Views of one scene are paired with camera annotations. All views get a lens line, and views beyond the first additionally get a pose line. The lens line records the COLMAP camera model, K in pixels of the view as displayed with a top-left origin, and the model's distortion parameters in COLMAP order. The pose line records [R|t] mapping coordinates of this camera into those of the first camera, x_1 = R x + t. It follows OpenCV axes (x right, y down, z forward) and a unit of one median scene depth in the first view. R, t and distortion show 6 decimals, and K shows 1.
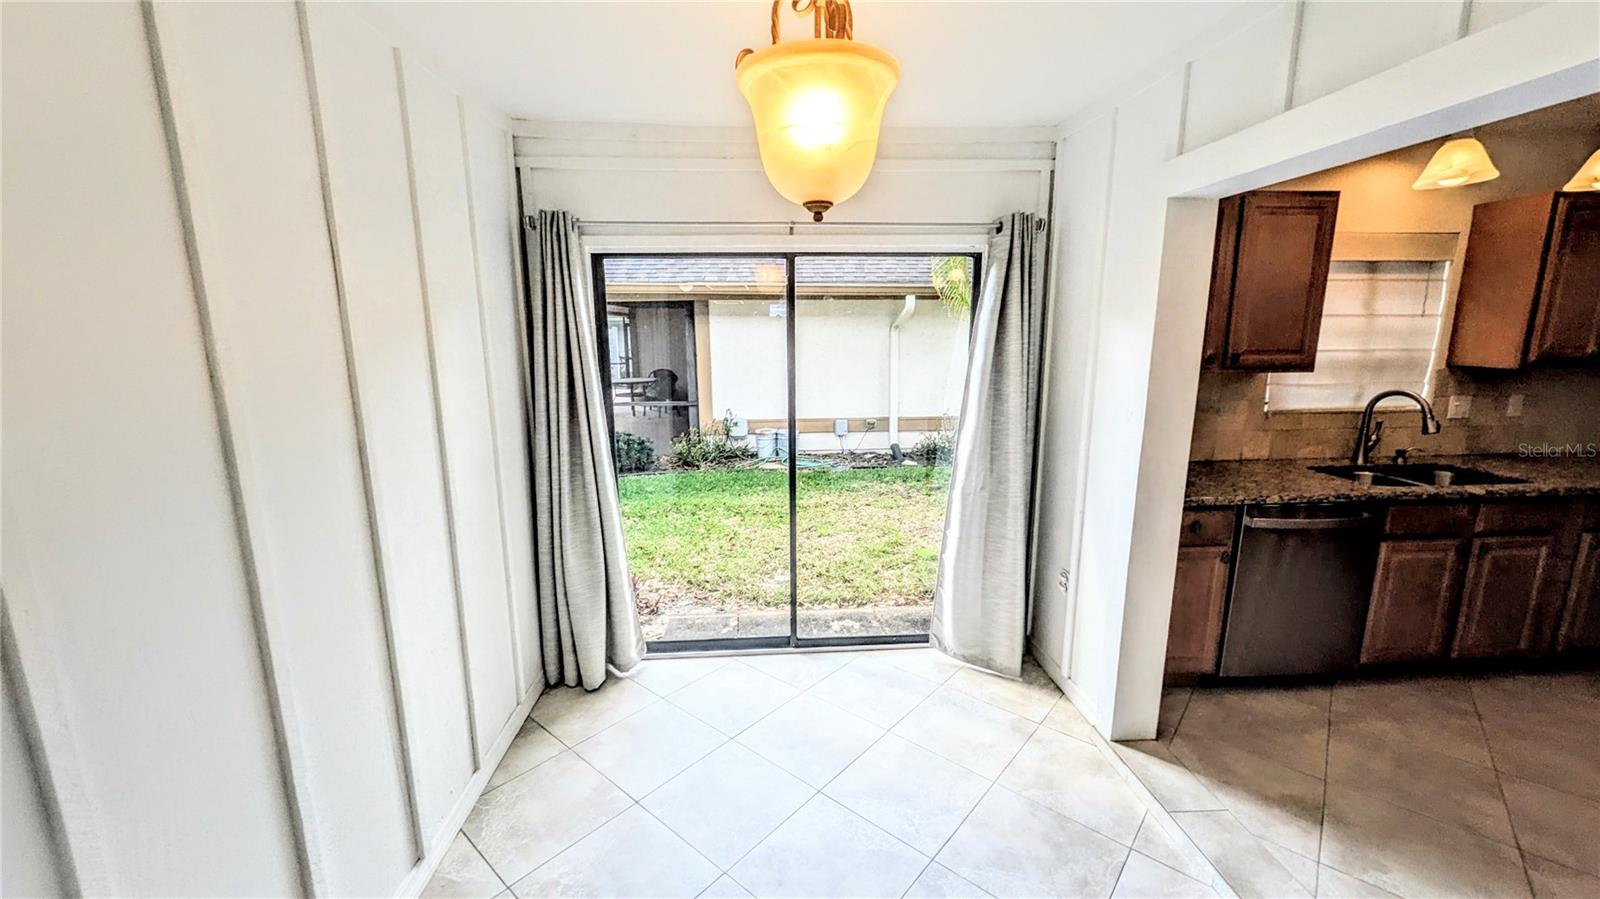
lens RADIAL K [[625.7, 0, 795.6], [0, 625.7, 449.6], [0, 0, 1]] dist [0.000605, -0.000200]
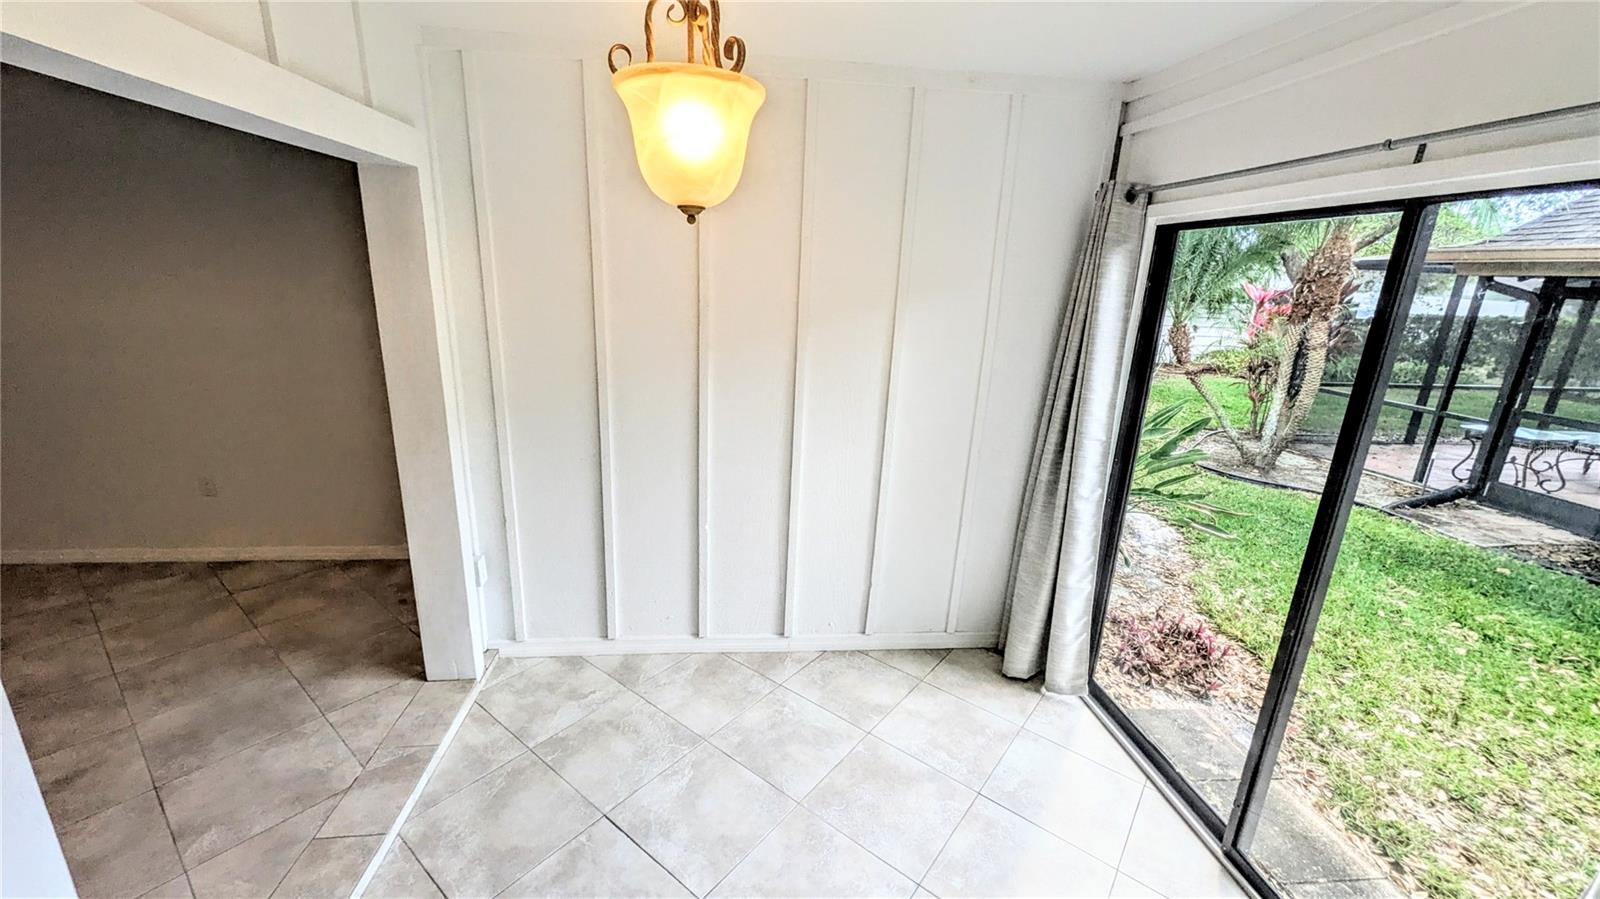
lens RADIAL K [[625.7, 0, 795.6], [0, 625.7, 449.6], [0, 0, 1]] dist [0.000605, -0.000200]
pose [[0.046210, 0.278009, -0.959466, 0.529905], [-0.230084, 0.937629, 0.260600, -0.140123], [0.972073, 0.208715, 0.107293, 0.503085]]
